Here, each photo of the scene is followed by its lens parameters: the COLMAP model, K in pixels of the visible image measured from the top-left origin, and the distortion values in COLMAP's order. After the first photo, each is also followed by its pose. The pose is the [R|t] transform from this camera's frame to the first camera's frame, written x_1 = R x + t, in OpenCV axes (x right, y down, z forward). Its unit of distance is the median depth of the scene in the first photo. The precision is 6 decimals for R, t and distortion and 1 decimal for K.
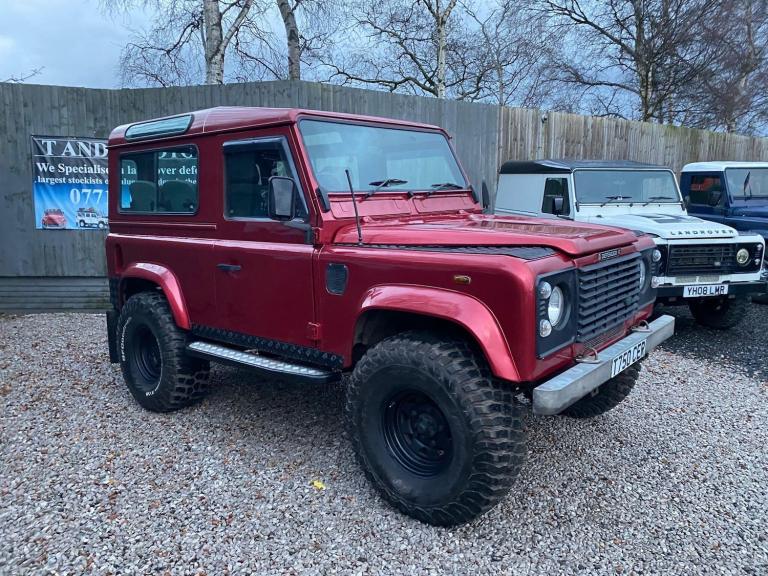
lens RADIAL K [[582.0, 0, 396.4], [0, 582.0, 287.3], [0, 0, 1]] dist [0.011398, -0.000965]
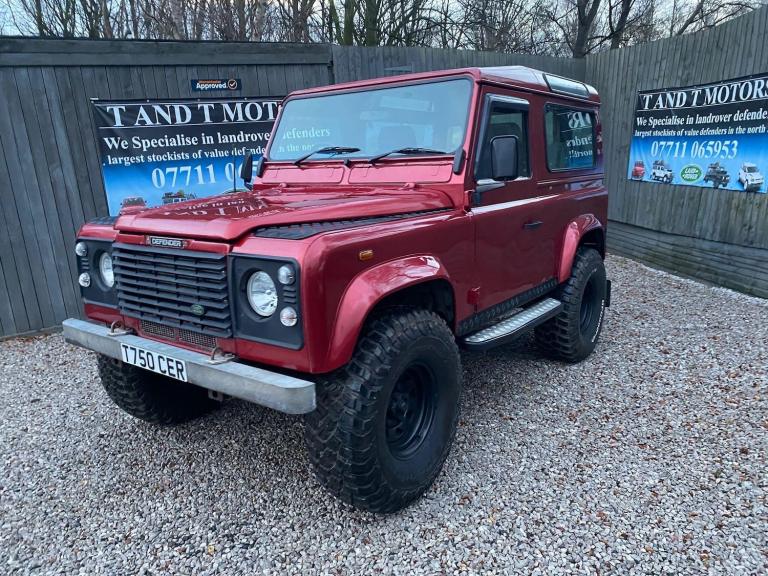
lens RADIAL K [[585.5, 0, 378.8], [0, 585.5, 274.8], [0, 0, 1]] dist [0.009765, -0.002247]
pose [[0.063432, 0.208890, -0.975880, 0.899755], [-0.131984, 0.971016, 0.199269, -0.162012], [0.989220, 0.116160, 0.089163, 0.893960]]
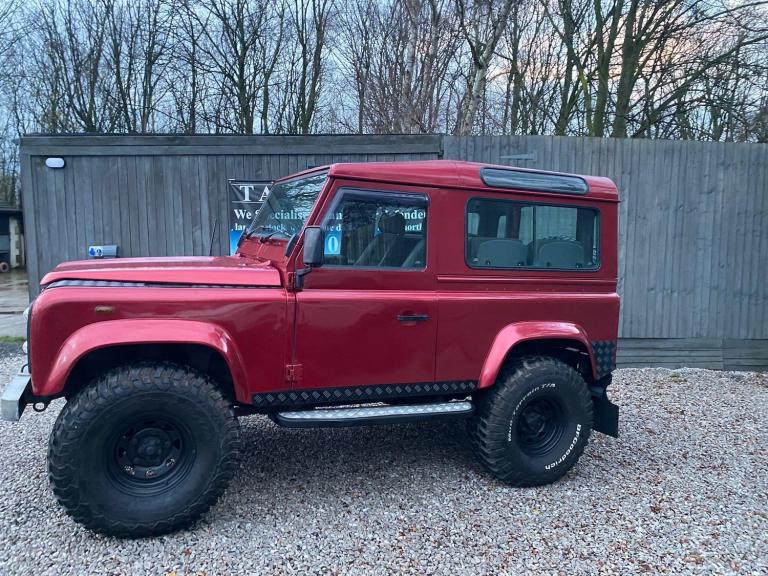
lens RADIAL K [[584.2, 0, 380.2], [0, 584.2, 277.1], [0, 0, 1]] dist [0.015353, -0.009283]
pose [[-0.443947, 0.063094, -0.893829, 0.819471], [-0.183193, 0.970058, 0.159463, -0.278043], [0.877127, 0.234536, -0.419096, 1.508792]]
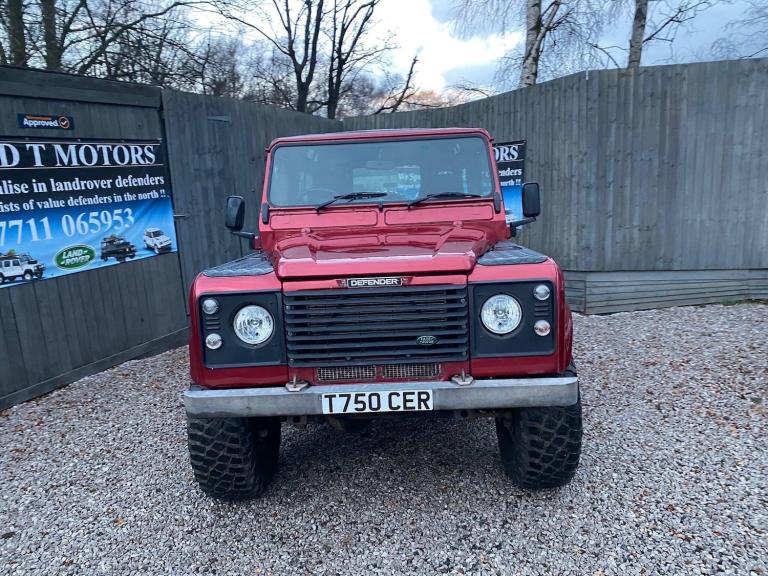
lens RADIAL K [[587.4, 0, 394.2], [0, 587.4, 283.6], [0, 0, 1]] dist [0.019432, -0.007312]
pose [[0.633306, 0.101756, -0.767183, 0.768299], [-0.093269, 0.994128, 0.054864, -0.075318], [0.768261, 0.036808, 0.639078, 0.327513]]
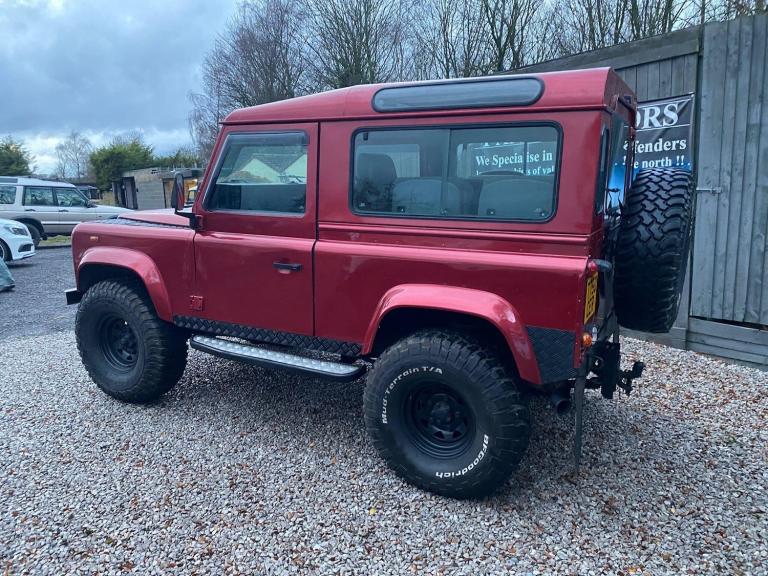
lens RADIAL K [[584.3, 0, 389.7], [0, 584.3, 287.5], [0, 0, 1]] dist [0.014766, -0.006700]
pose [[-0.977638, 0.060511, -0.201400, 0.044419], [-0.014284, 0.936387, 0.350679, -0.355746], [0.209808, 0.345714, -0.914583, 2.011301]]
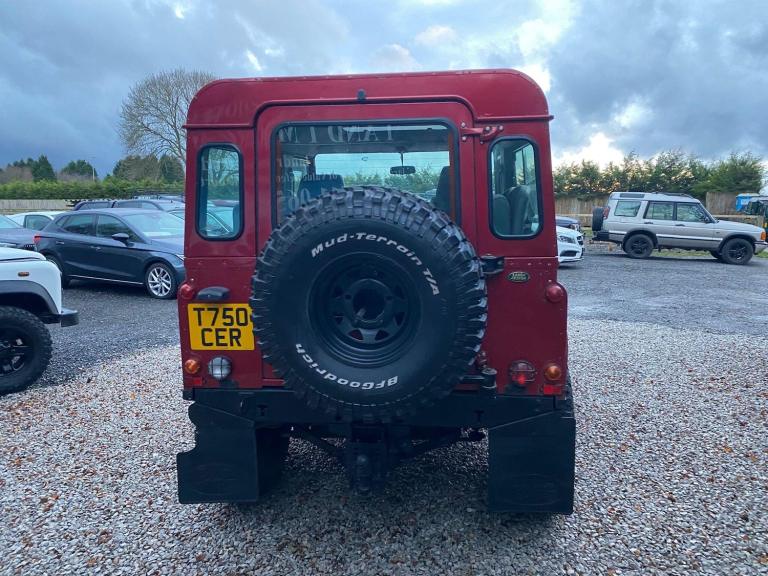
lens RADIAL K [[589.6, 0, 400.9], [0, 589.6, 292.4], [0, 0, 1]] dist [0.012006, 0.001994]
pose [[-0.569219, -0.114736, 0.814141, -0.988312], [0.154249, 0.957730, 0.242817, -0.266707], [-0.807587, 0.263796, -0.527460, 1.589887]]
